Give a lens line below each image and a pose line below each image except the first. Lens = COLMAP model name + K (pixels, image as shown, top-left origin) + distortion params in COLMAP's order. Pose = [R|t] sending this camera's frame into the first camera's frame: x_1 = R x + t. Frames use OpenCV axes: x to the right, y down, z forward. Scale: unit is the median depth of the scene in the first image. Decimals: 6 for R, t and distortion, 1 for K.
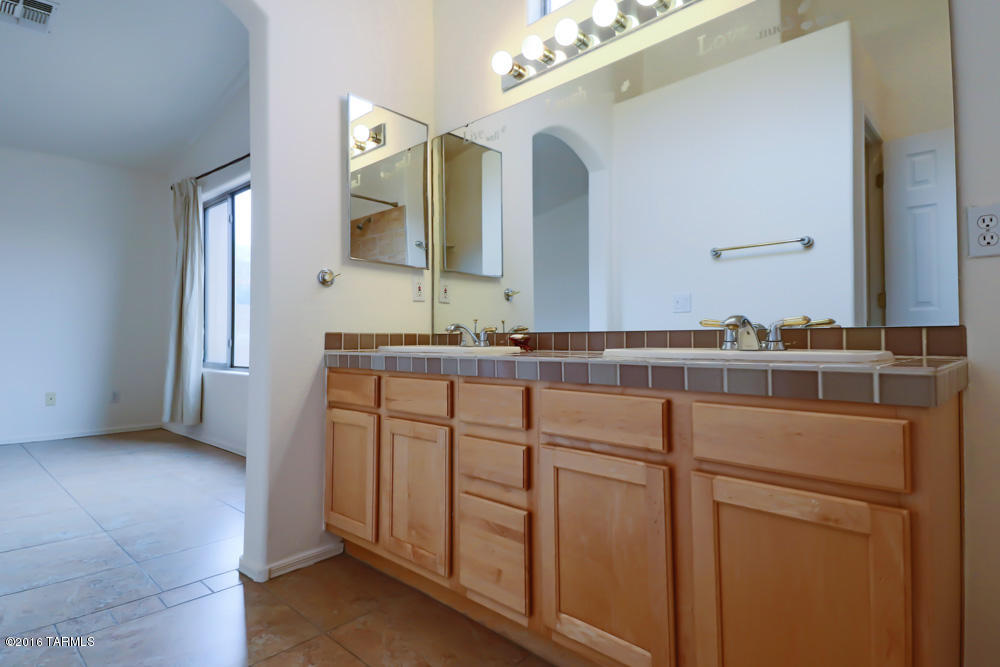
lens RADIAL K [[561.5, 0, 503.0], [0, 561.5, 324.4], [0, 0, 1]] dist [0.092159, -0.034815]
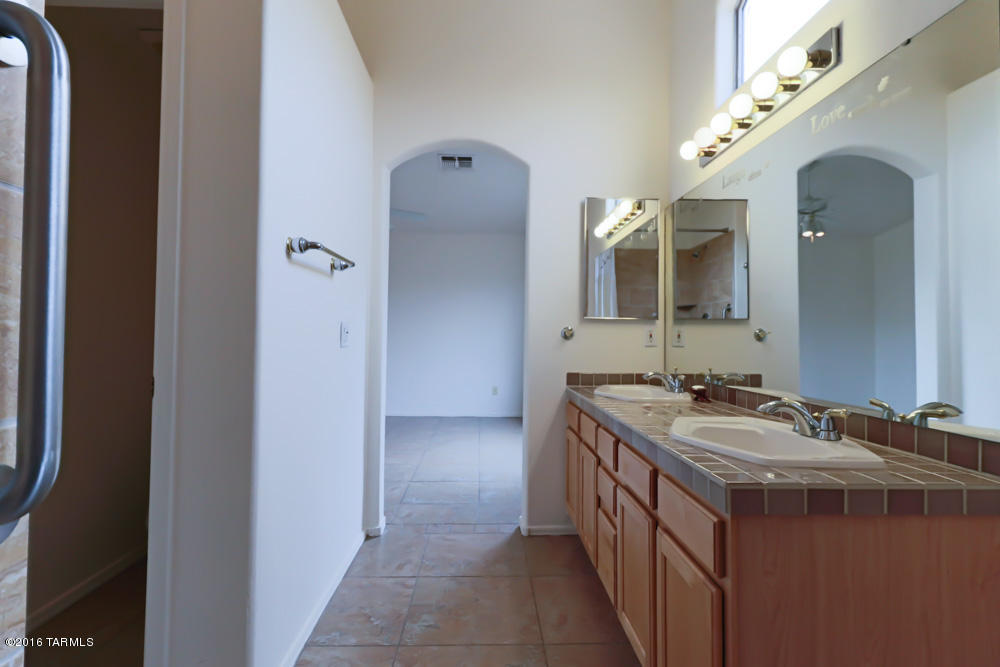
lens RADIAL K [[561.5, 0, 491.6], [0, 561.5, 333.8], [0, 0, 1]] dist [0.092159, -0.034815]
pose [[0.696206, 0.007804, -0.717800, 0.504630], [0.018312, 0.999422, 0.028627, -0.114850], [0.717609, -0.033074, 0.695661, -0.082477]]
